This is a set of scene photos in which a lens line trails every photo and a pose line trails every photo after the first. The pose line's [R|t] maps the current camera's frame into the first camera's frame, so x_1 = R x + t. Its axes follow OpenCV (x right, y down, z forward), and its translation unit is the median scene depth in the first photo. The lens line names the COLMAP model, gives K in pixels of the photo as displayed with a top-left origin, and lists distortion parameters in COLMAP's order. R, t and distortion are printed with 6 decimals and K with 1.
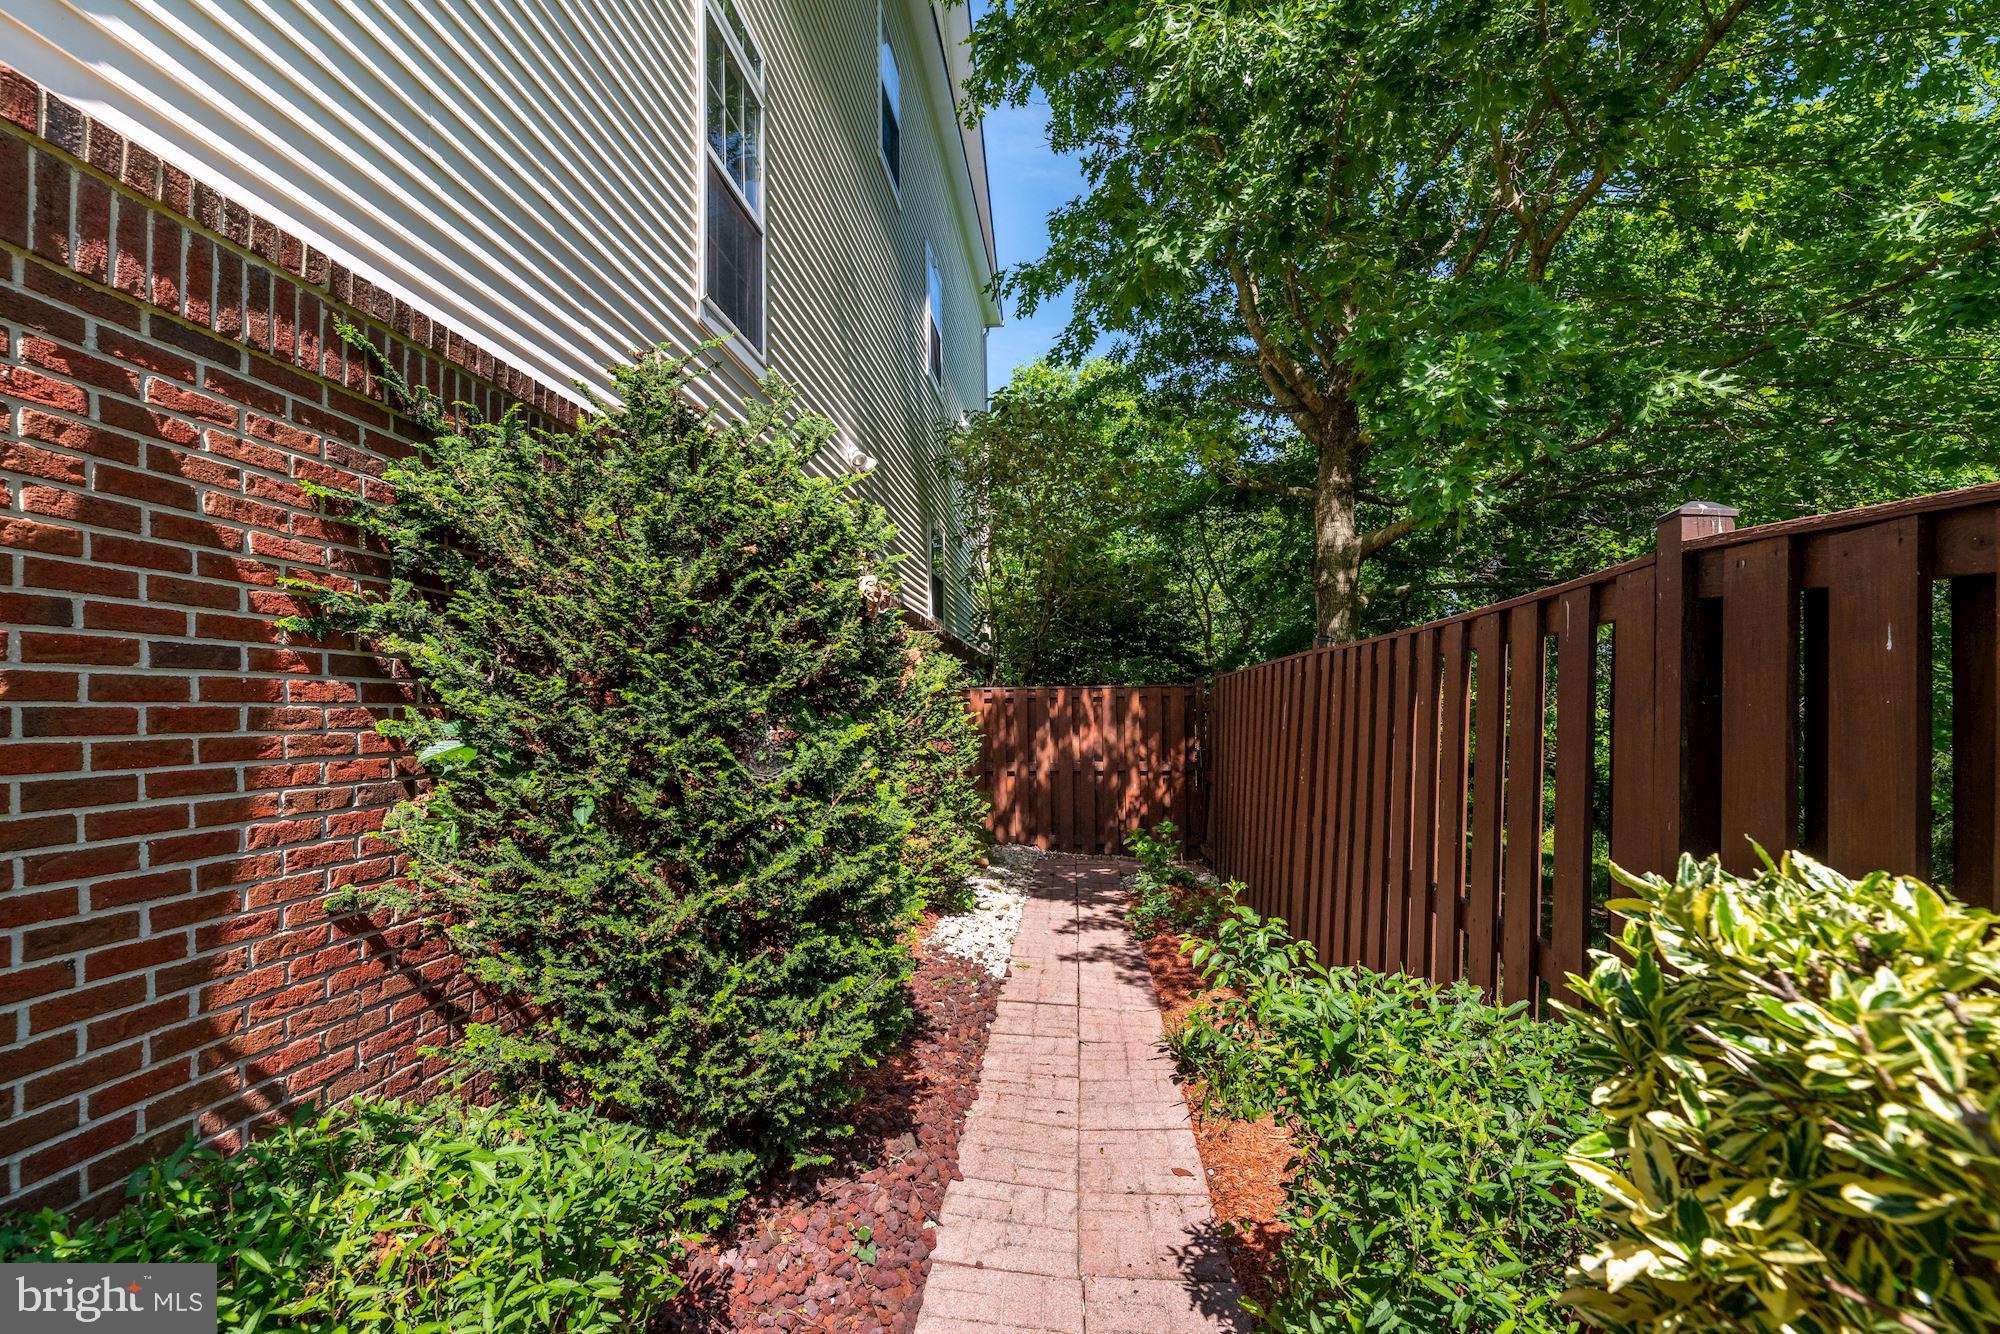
lens RADIAL K [[821.2, 0, 1004.9], [0, 821.2, 655.0], [0, 0, 1]] dist [0.001376, 0.000047]
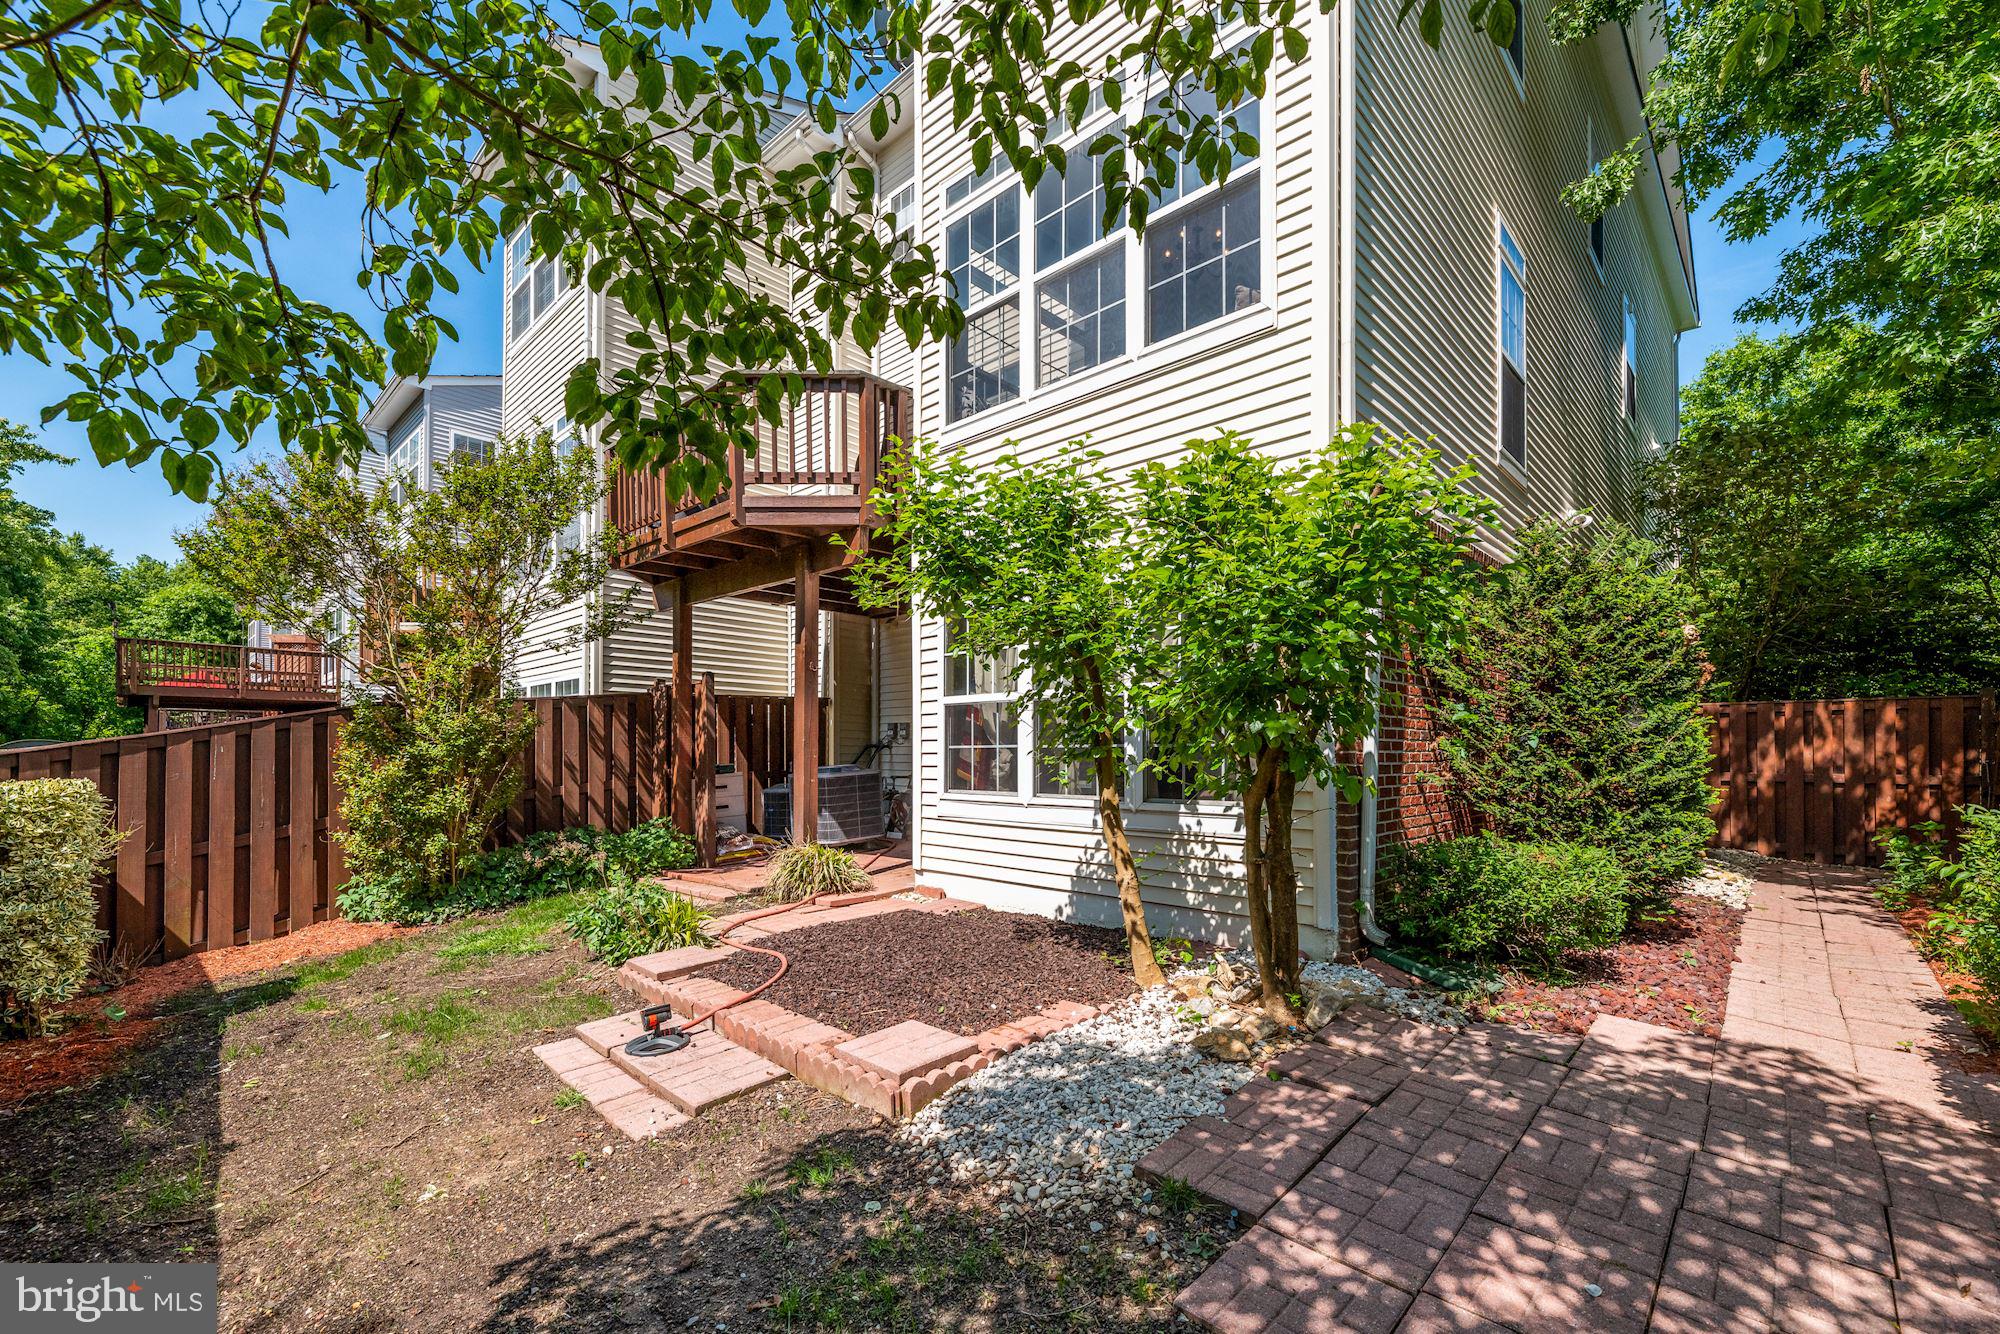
lens RADIAL K [[854.8, 0, 1001.5], [0, 854.8, 737.2], [0, 0, 1]] dist [0.001097, 0.000415]
pose [[0.795482, 0.004434, -0.605961, -0.069247], [0.028389, 0.998603, 0.044575, 0.009214], [0.605311, -0.052662, 0.794245, -0.478750]]
